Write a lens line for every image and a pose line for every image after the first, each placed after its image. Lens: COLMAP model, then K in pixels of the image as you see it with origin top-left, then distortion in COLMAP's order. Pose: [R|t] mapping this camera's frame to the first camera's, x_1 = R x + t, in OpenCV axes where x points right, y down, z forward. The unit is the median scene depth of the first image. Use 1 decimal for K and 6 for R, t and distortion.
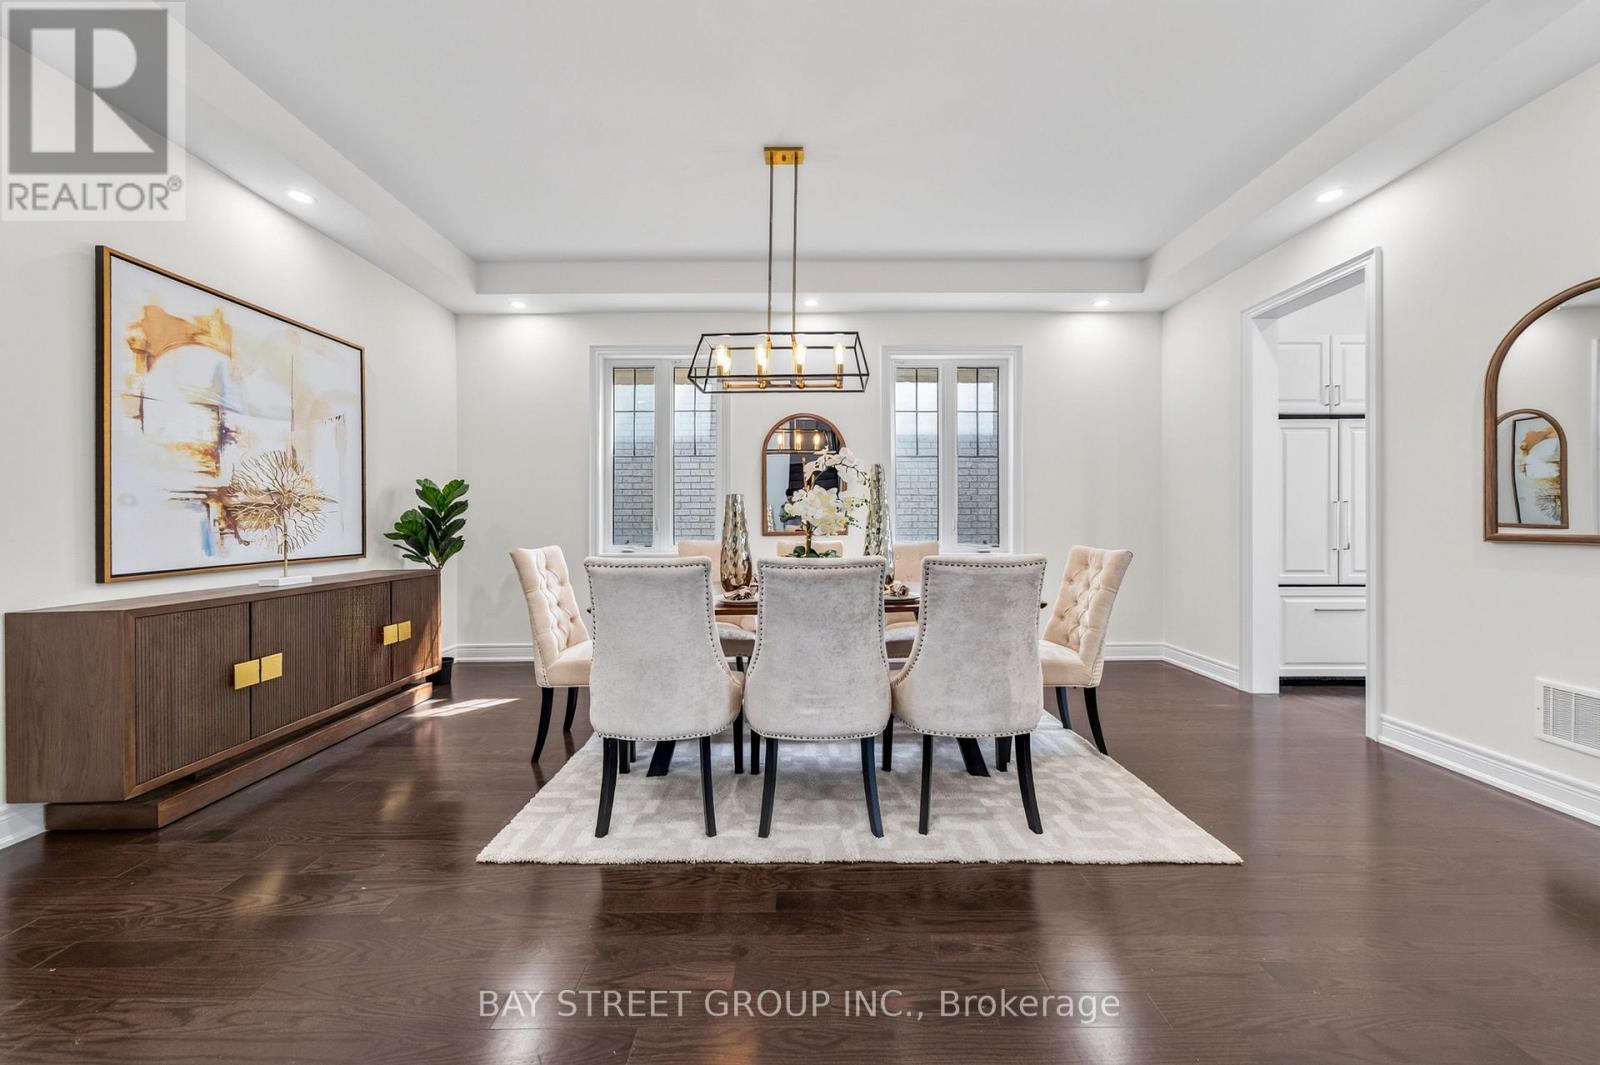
lens RADIAL K [[562.2, 0, 788.6], [0, 562.2, 526.5], [0, 0, 1]] dist [0.002018, 0.000481]
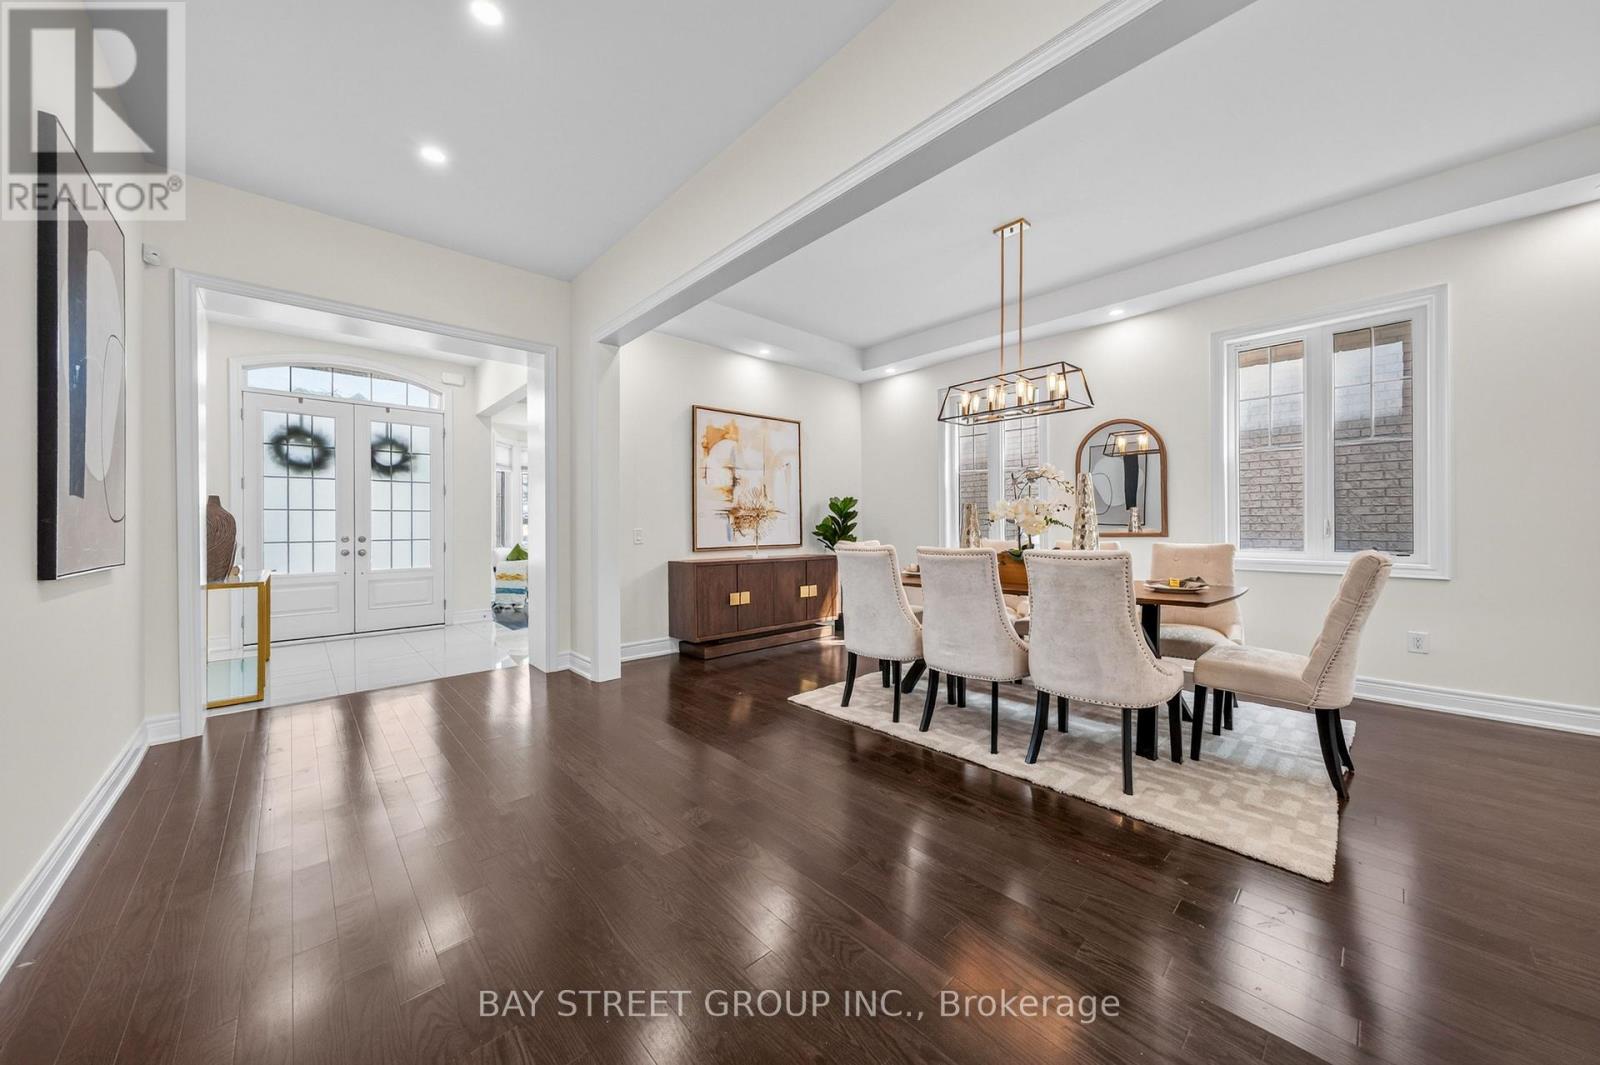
lens RADIAL K [[596.7, 0, 807.3], [0, 596.7, 530.4], [0, 0, 1]] dist [-0.006125, 0.001869]
pose [[0.677927, 0.005268, -0.735110, 0.718011], [-0.005990, 0.999981, 0.001642, 0.007135], [0.735105, 0.003290, 0.677946, -0.246631]]
